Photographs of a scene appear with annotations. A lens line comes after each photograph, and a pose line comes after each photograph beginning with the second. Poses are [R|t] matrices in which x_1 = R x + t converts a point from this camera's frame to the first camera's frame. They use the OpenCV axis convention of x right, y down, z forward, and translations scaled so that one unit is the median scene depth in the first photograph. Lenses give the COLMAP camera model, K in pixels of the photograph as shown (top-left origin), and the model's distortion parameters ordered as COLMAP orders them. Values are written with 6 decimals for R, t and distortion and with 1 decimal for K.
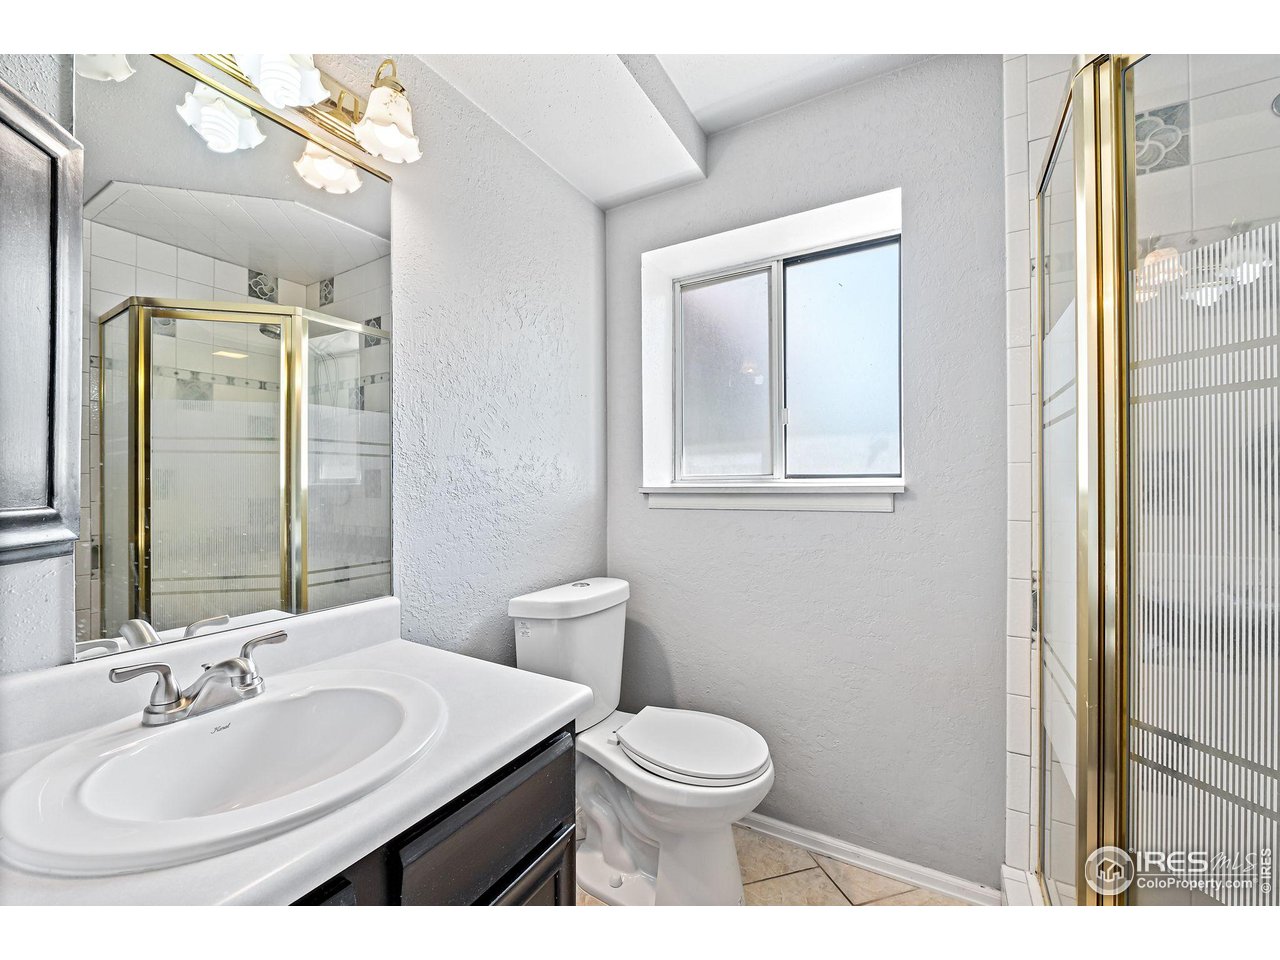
lens RADIAL K [[514.7, 0, 638.2], [0, 514.7, 484.0], [0, 0, 1]] dist [0.000126, -0.000443]
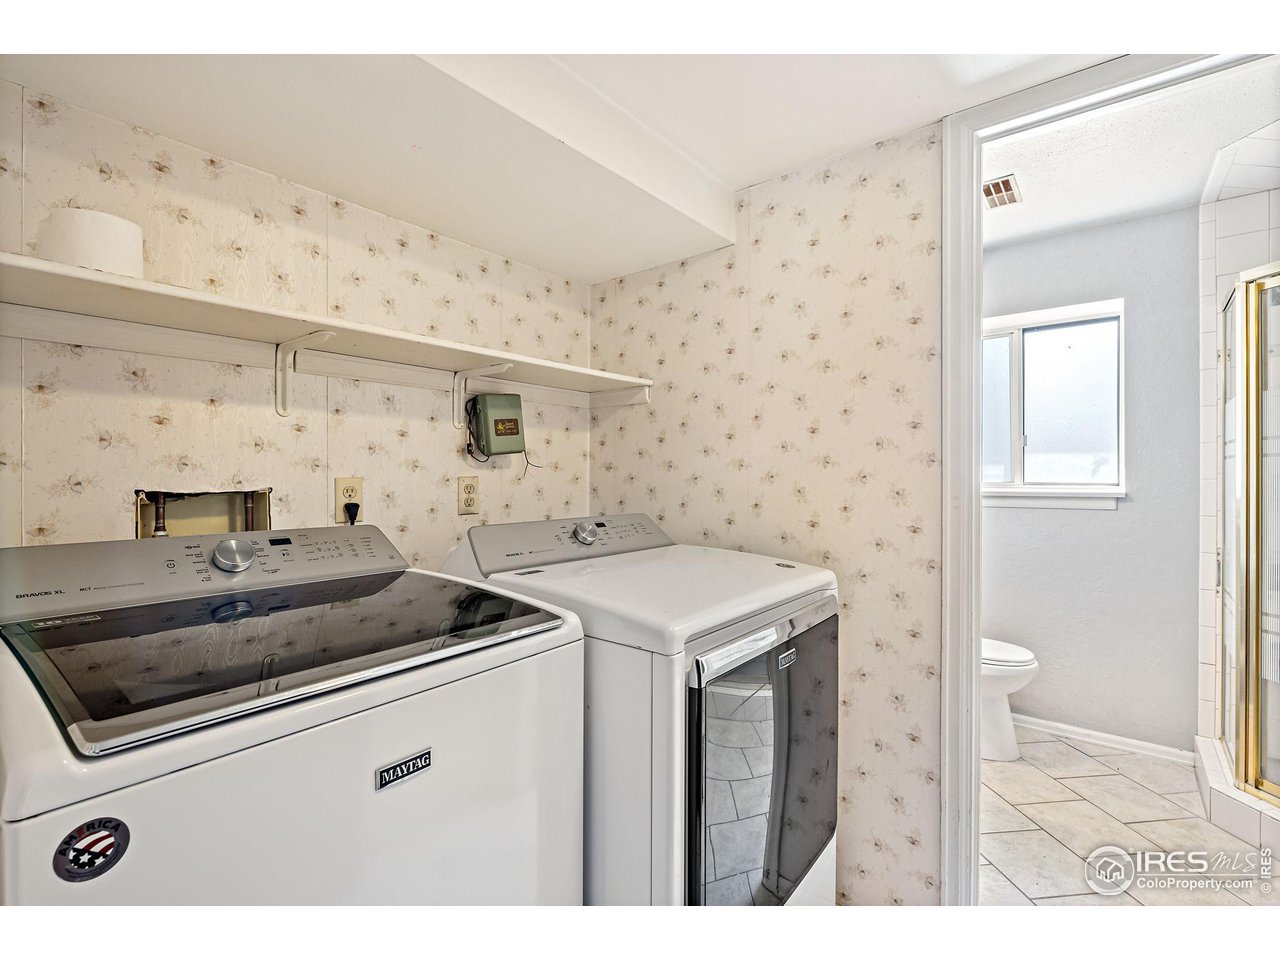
lens RADIAL K [[594.6, 0, 640.2], [0, 594.6, 475.1], [0, 0, 1]] dist [0.001046, 0.000164]
pose [[0.986232, 0.002823, -0.165344, -0.683288], [-0.002247, 0.999991, 0.003667, -0.058020], [0.165353, -0.003245, 0.986229, -1.098872]]
